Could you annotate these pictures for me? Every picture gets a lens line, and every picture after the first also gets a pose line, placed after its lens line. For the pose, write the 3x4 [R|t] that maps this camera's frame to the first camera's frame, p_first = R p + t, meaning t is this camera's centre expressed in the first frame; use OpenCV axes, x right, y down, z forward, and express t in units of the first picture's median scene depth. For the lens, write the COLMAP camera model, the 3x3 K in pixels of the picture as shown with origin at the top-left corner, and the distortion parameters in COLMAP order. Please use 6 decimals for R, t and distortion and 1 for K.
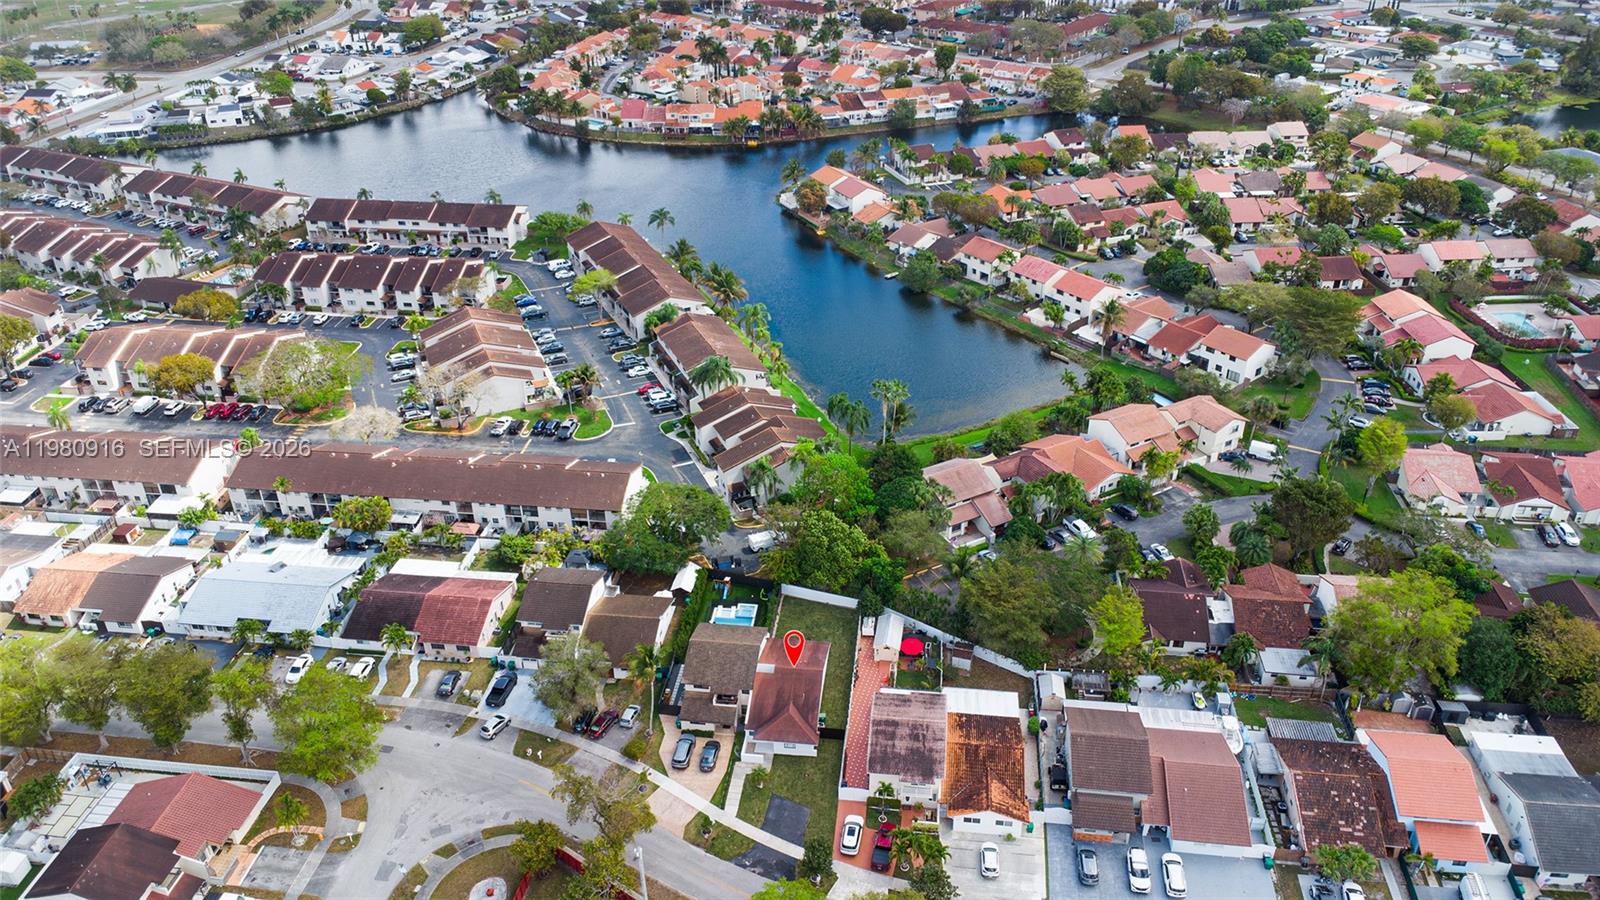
lens RADIAL K [[1251.2, 0, 800.0], [0, 1251.2, 450.0], [0, 0, 1]] dist [0.065712, -0.111807]
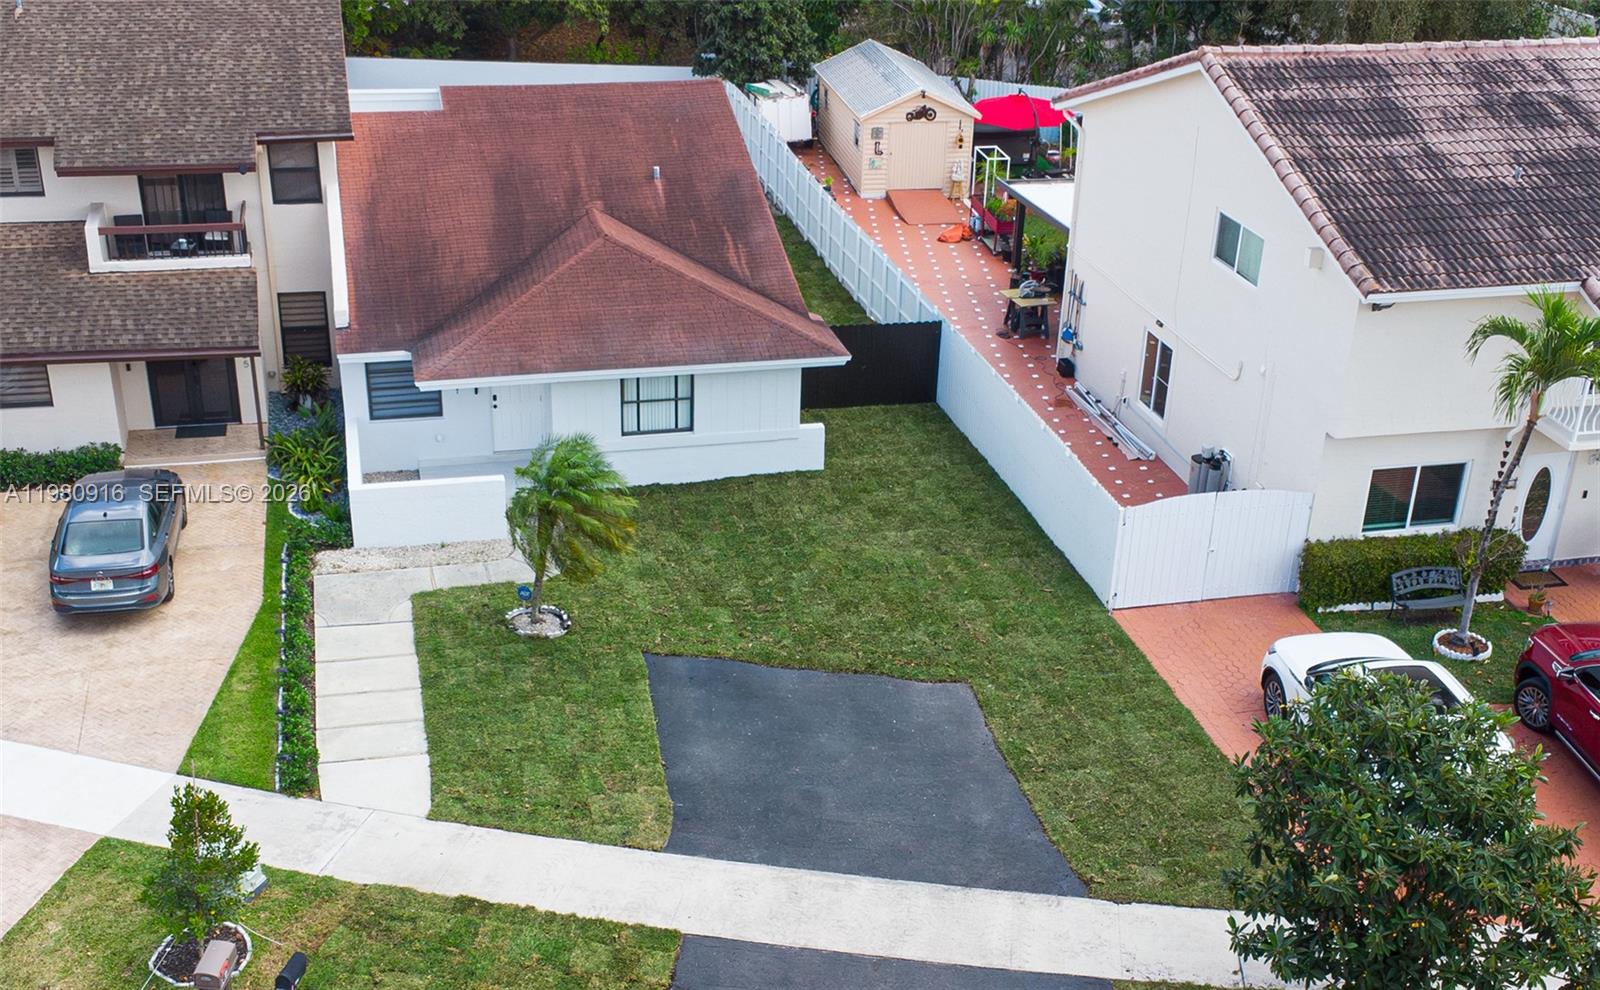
lens RADIAL K [[1830.4, 0, 724.5], [0, 1830.4, 607.7], [0, 0, 1]] dist [0.006875, 0.012992]
pose [[0.941106, -0.123115, 0.314900, -0.054888], [0.141082, 0.989385, -0.034821, 0.198861], [-0.307270, 0.077197, 0.948486, 0.579830]]
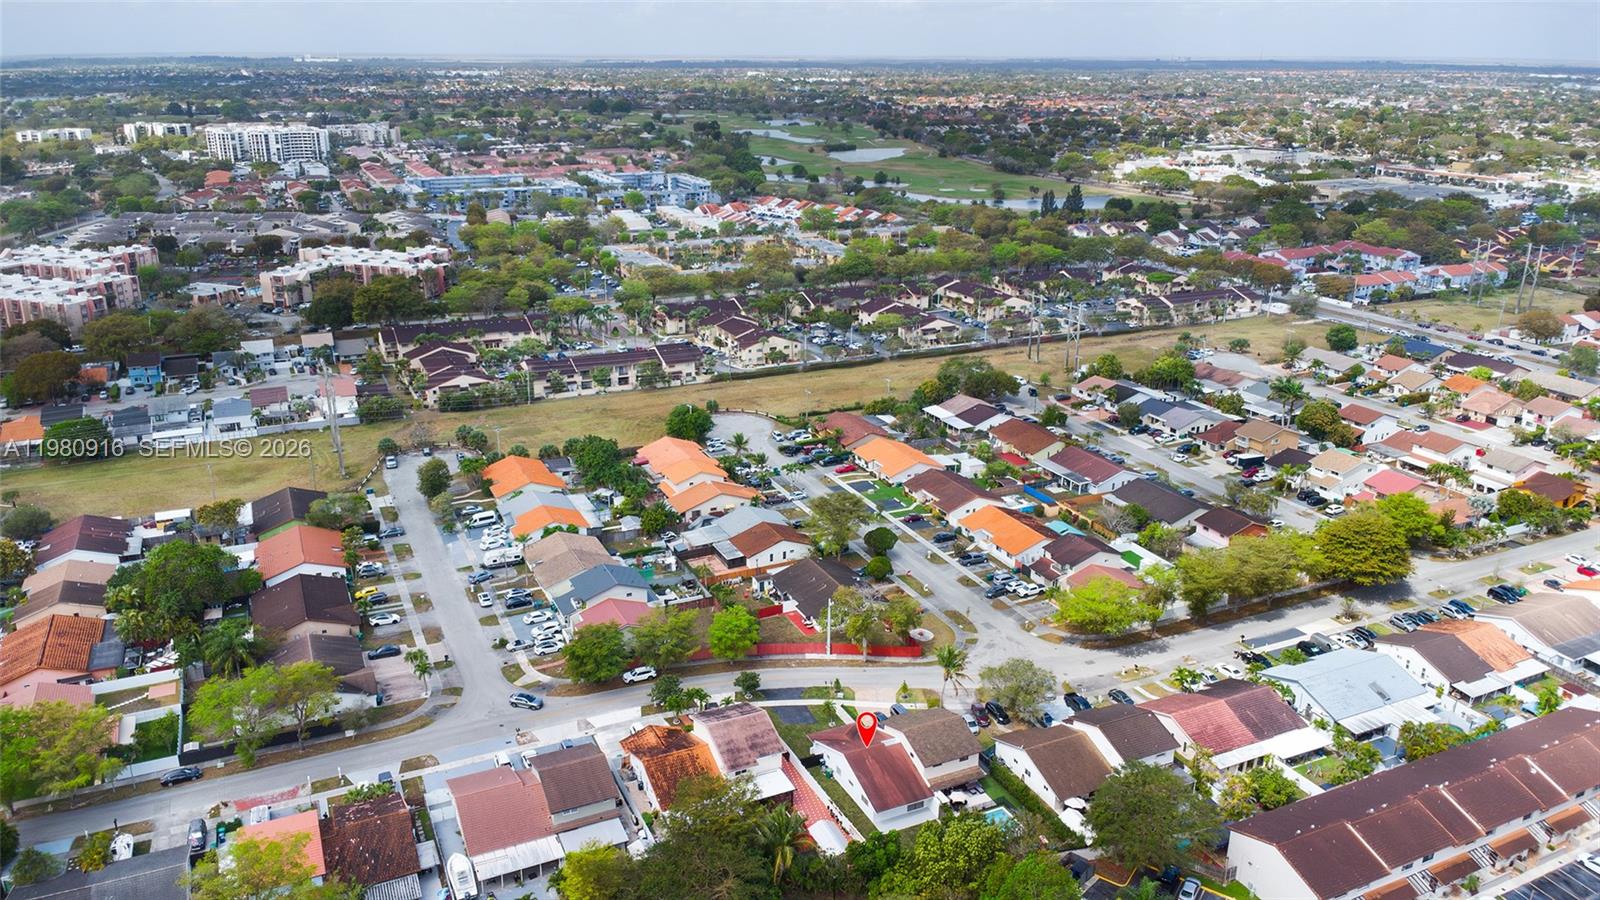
lens RADIAL K [[1251.2, 0, 800.0], [0, 1251.2, 450.0], [0, 0, 1]] dist [0.065712, -0.111807]
pose [[-0.857702, 0.189084, -0.478115, 0.392498], [-0.233980, 0.684498, 0.690446, -0.561975], [0.457821, 0.704067, -0.542854, 1.065255]]
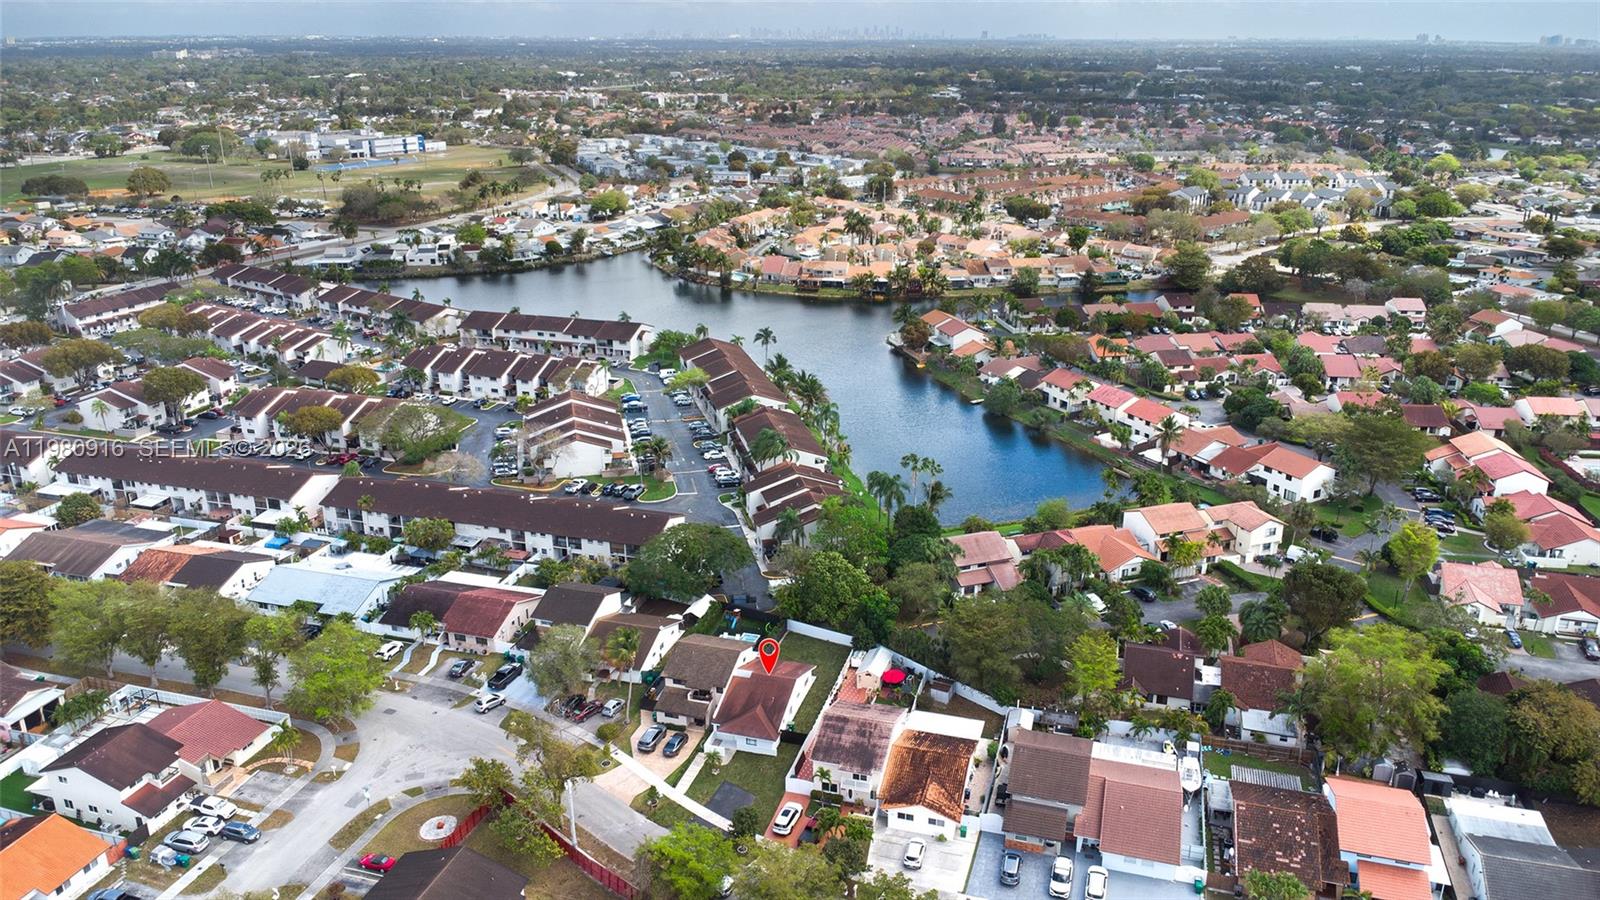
lens RADIAL K [[1251.2, 0, 800.0], [0, 1251.2, 450.0], [0, 0, 1]] dist [0.065712, -0.111807]
pose [[0.985108, 0.071379, -0.156420, 0.129759], [-0.098334, 0.980175, -0.172009, 0.128345], [0.141041, 0.184829, 0.972597, -0.031579]]
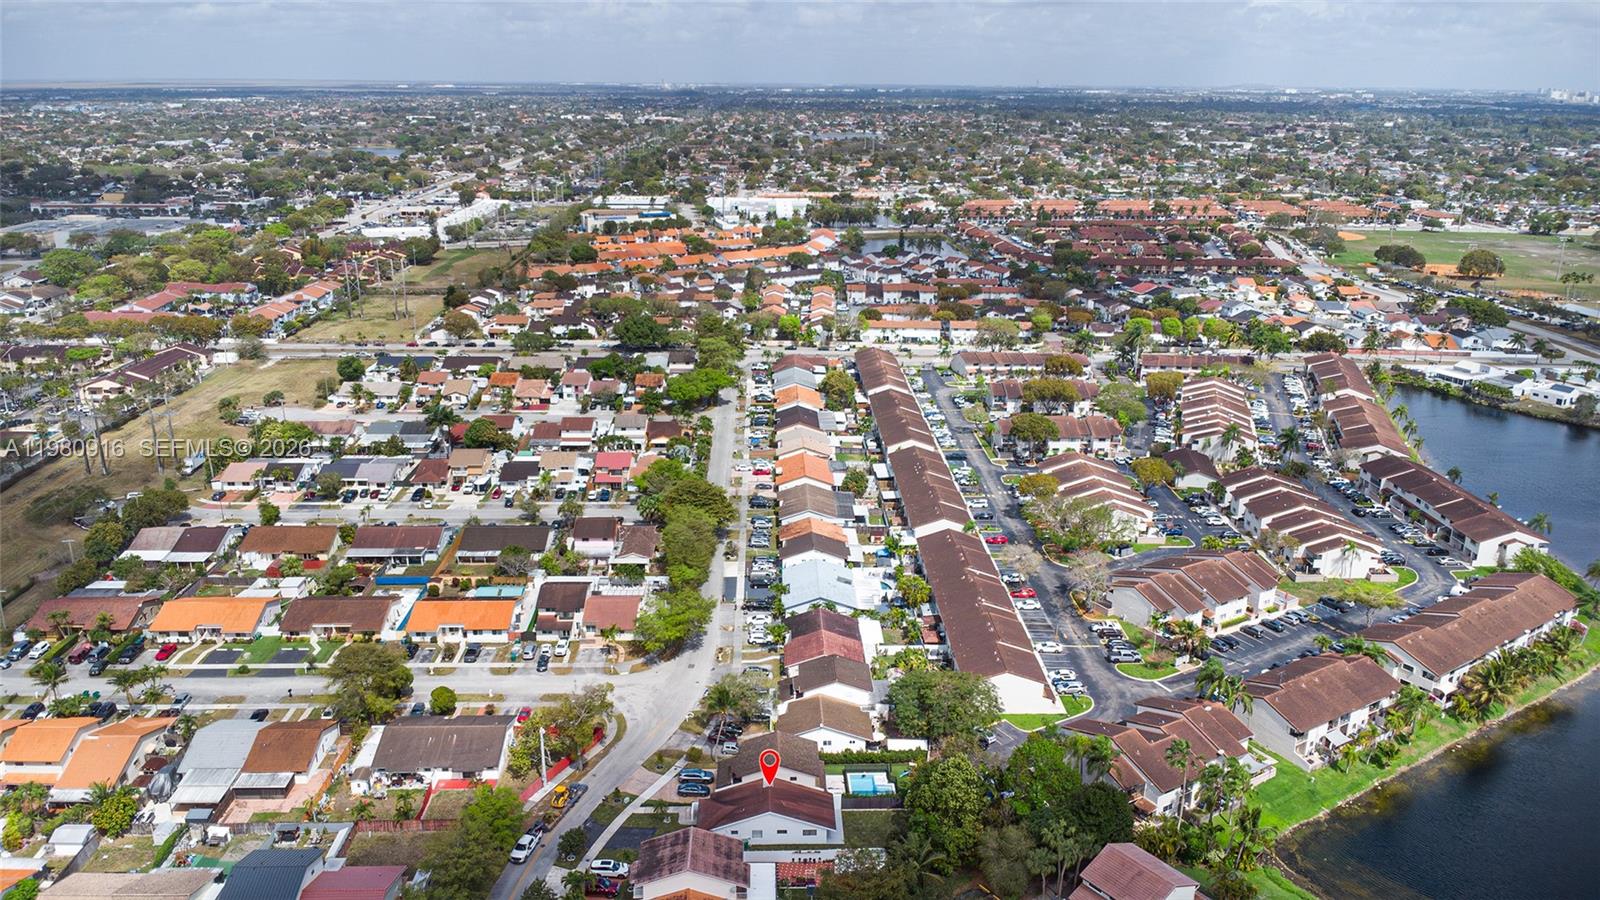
lens RADIAL K [[1251.2, 0, 800.0], [0, 1251.2, 450.0], [0, 0, 1]] dist [0.065712, -0.111807]
pose [[0.163138, 0.323701, -0.931989, 0.723535], [-0.503233, 0.839823, 0.203602, -0.251473], [0.848612, 0.435793, 0.299904, 0.430223]]
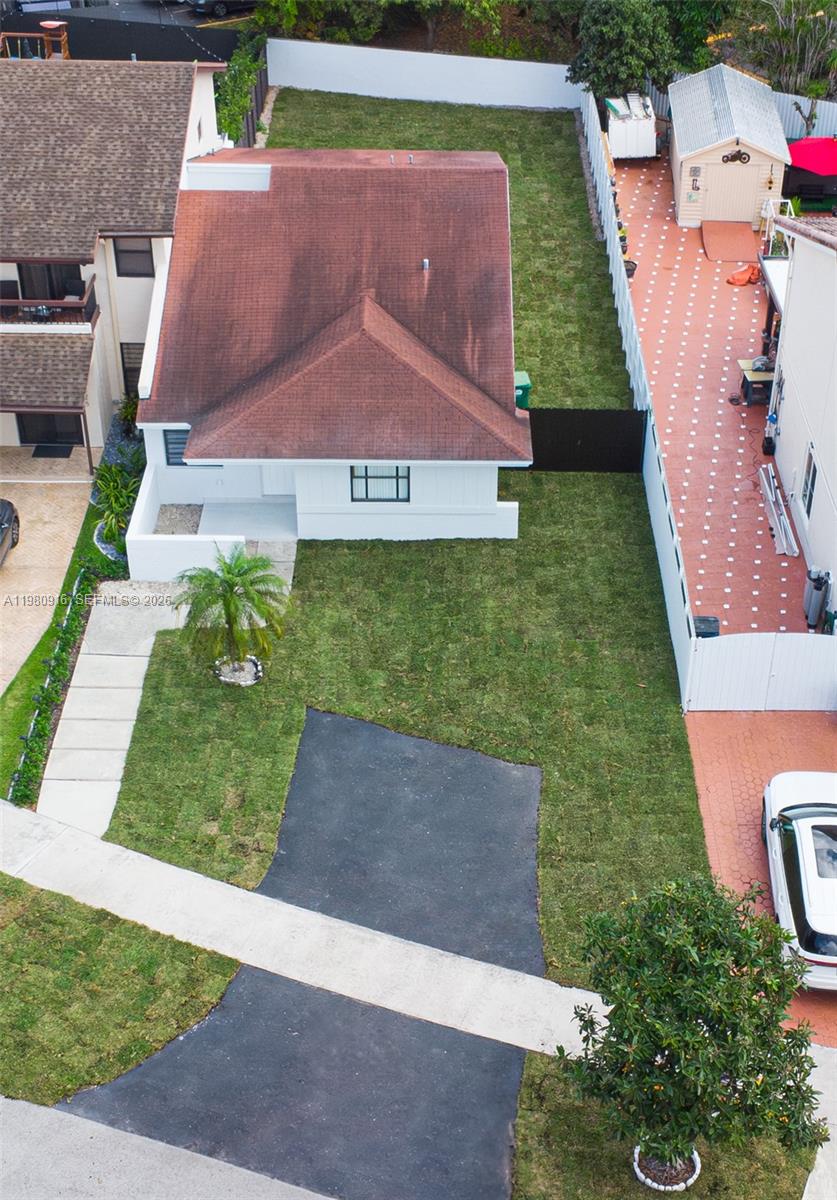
lens RADIAL K [[1746.0, 0, 418.5], [0, 1746.0, 600.0], [0, 0, 1]] dist [-0.003582, 0.025918]
pose [[0.993445, -0.051317, 0.102147, -0.022346], [0.042507, 0.995333, 0.086639, 0.170145], [-0.106117, -0.081729, 0.990989, 0.539257]]
